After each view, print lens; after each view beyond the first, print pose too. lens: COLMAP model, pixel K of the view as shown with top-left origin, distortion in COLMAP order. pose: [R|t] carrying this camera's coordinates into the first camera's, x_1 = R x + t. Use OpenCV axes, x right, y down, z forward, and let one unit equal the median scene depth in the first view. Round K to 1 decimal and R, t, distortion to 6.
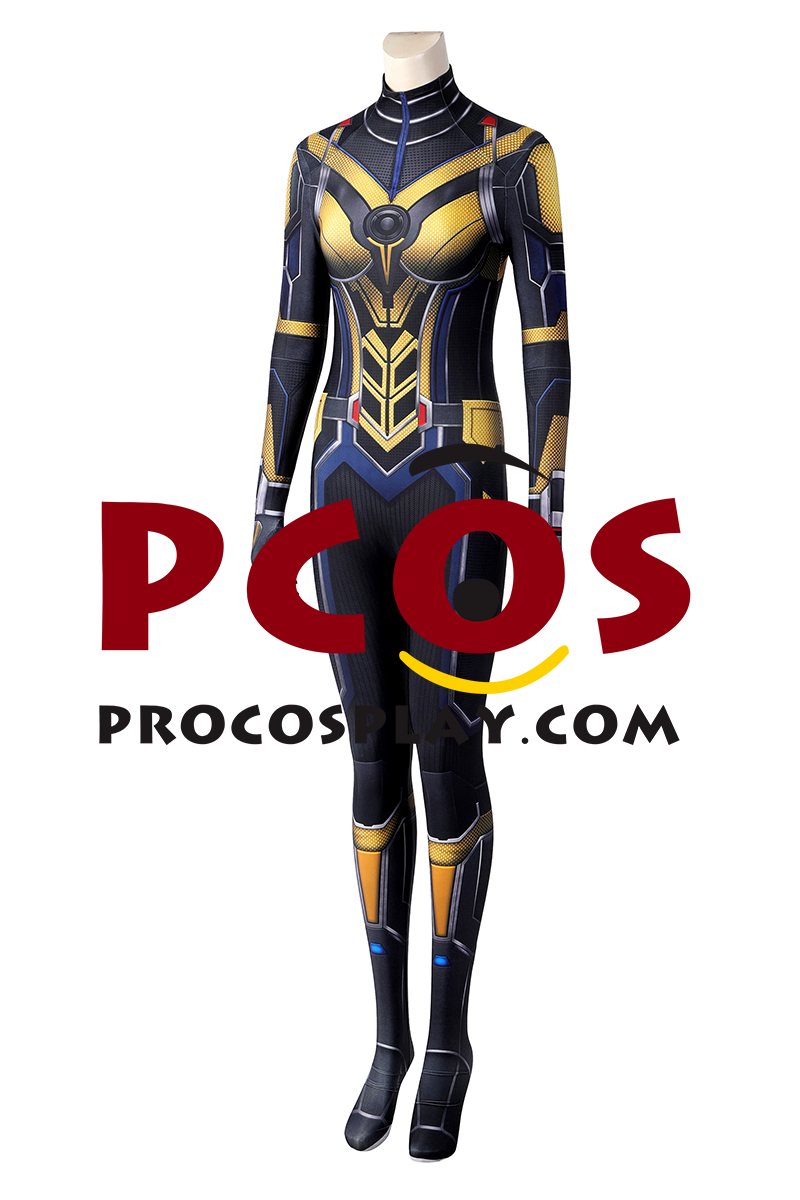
lens RADIAL K [[2159.6, 0, 400.0], [0, 2159.6, 600.0], [0, 0, 1]] dist [-0.106055, -0.157530]
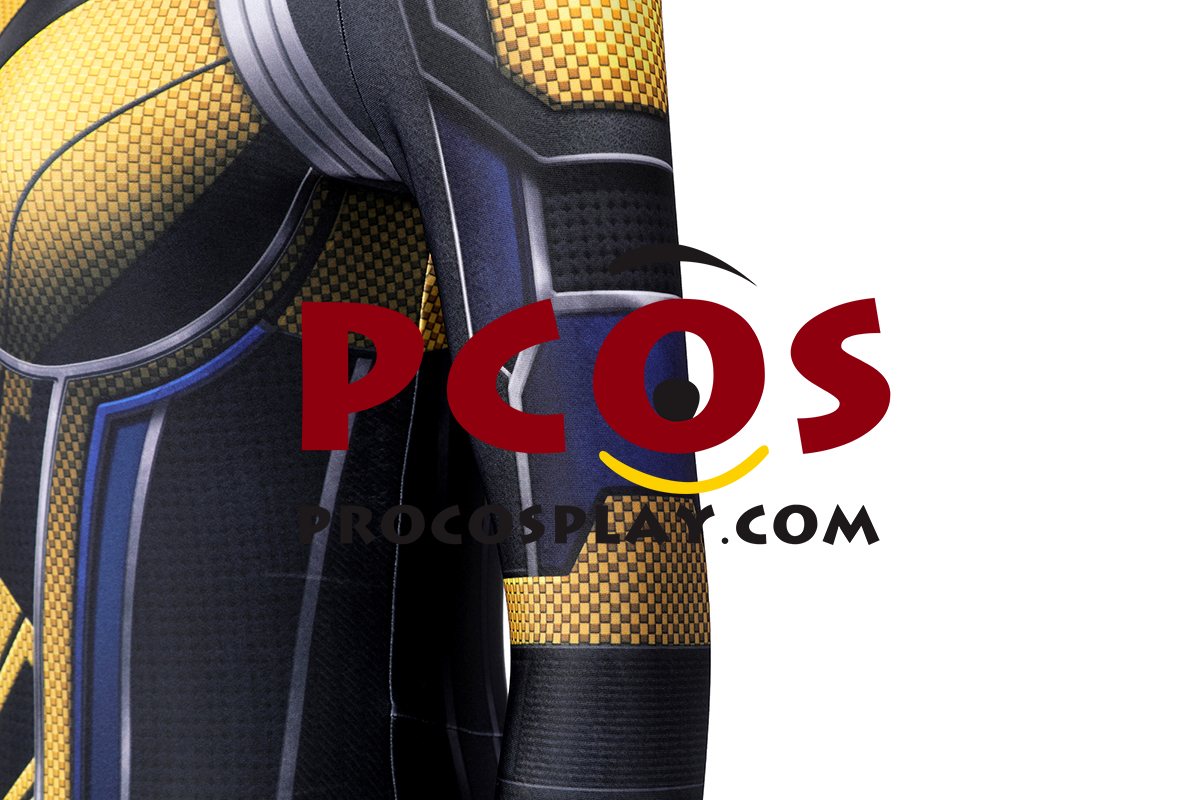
lens RADIAL K [[1944.3, 0, 600.0], [0, 1944.3, 400.0], [0, 0, 1]] dist [0.071257, 0.090081]
pose [[0.849335, -0.019749, -0.527484, 0.168490], [-0.046149, 0.992695, -0.111473, -0.123480], [0.525833, 0.119021, 0.842220, 0.852675]]
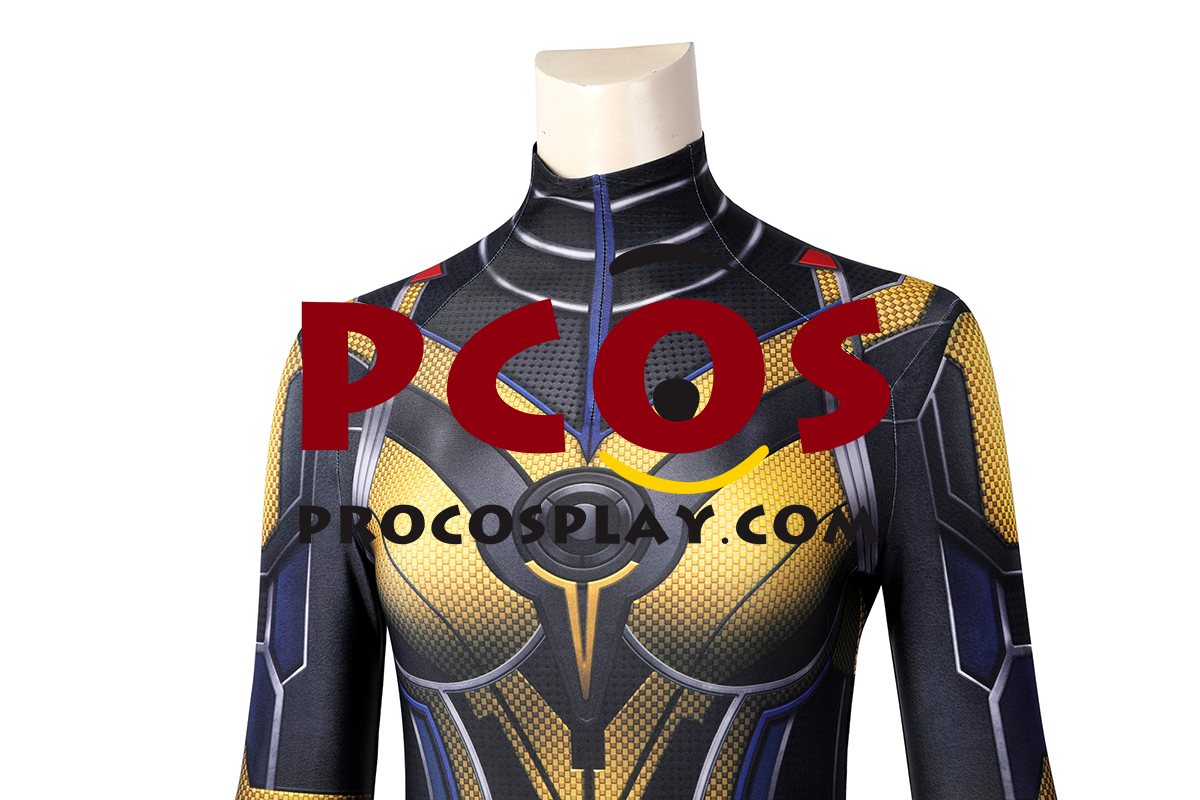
lens RADIAL K [[1594.2, 0, 600.0], [0, 1594.2, 400.0], [0, 0, 1]] dist [0.106615, -0.002209]
pose [[0.977802, 0.009385, 0.209319, -0.057208], [0.046947, 0.963784, -0.262519, -0.124657], [-0.204202, 0.266518, 0.941950, 0.744087]]
